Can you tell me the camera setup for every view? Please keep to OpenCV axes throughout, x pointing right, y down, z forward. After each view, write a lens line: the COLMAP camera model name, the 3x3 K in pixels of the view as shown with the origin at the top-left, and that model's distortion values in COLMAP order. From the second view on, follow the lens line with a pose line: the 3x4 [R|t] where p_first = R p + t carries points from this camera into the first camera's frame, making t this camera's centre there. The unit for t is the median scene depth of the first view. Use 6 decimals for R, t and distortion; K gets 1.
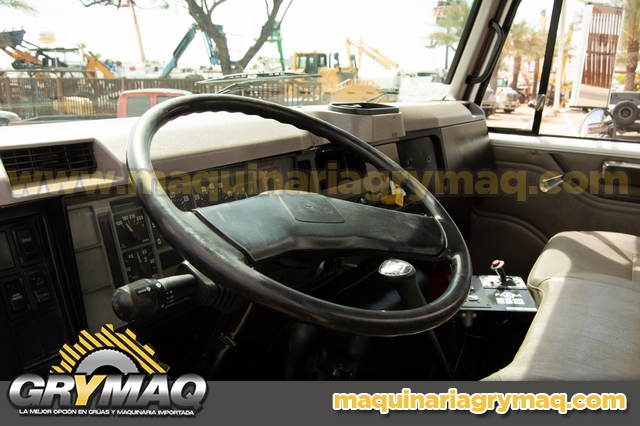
lens RADIAL K [[510.9, 0, 318.2], [0, 510.9, 214.0], [0, 0, 1]] dist [-0.088046, 0.022272]
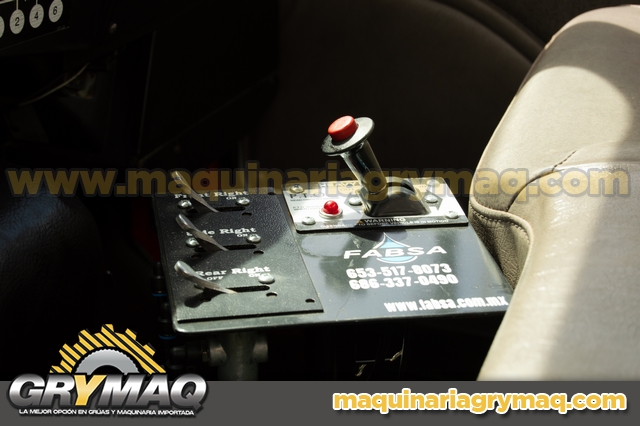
lens RADIAL K [[1574.6, 0, 319.8], [0, 1574.6, 212.9], [0, 0, 1]] dist [-0.085683, 0.000000]
pose [[0.958346, -0.085842, 0.272405, 0.126592], [0.056696, 0.991961, 0.113133, 0.049828], [-0.279926, -0.092977, 0.955509, 0.262896]]
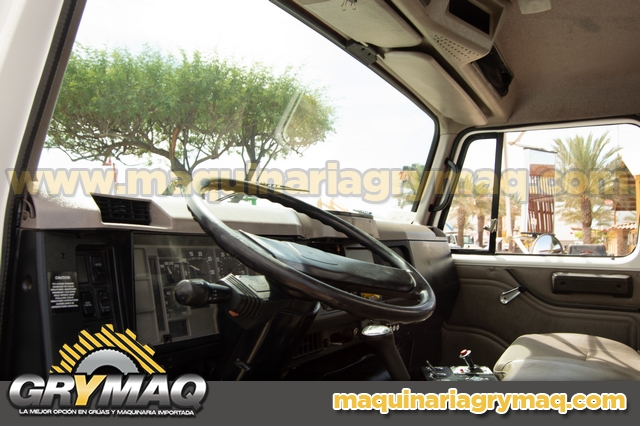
lens RADIAL K [[510.9, 0, 320.7], [0, 510.9, 211.6], [0, 0, 1]] dist [-0.088046, 0.022272]
pose [[0.998283, 0.010352, 0.057657, -0.032361], [0.007626, 0.952921, -0.303122, 0.132563], [-0.058081, 0.303041, 0.951206, -0.137015]]
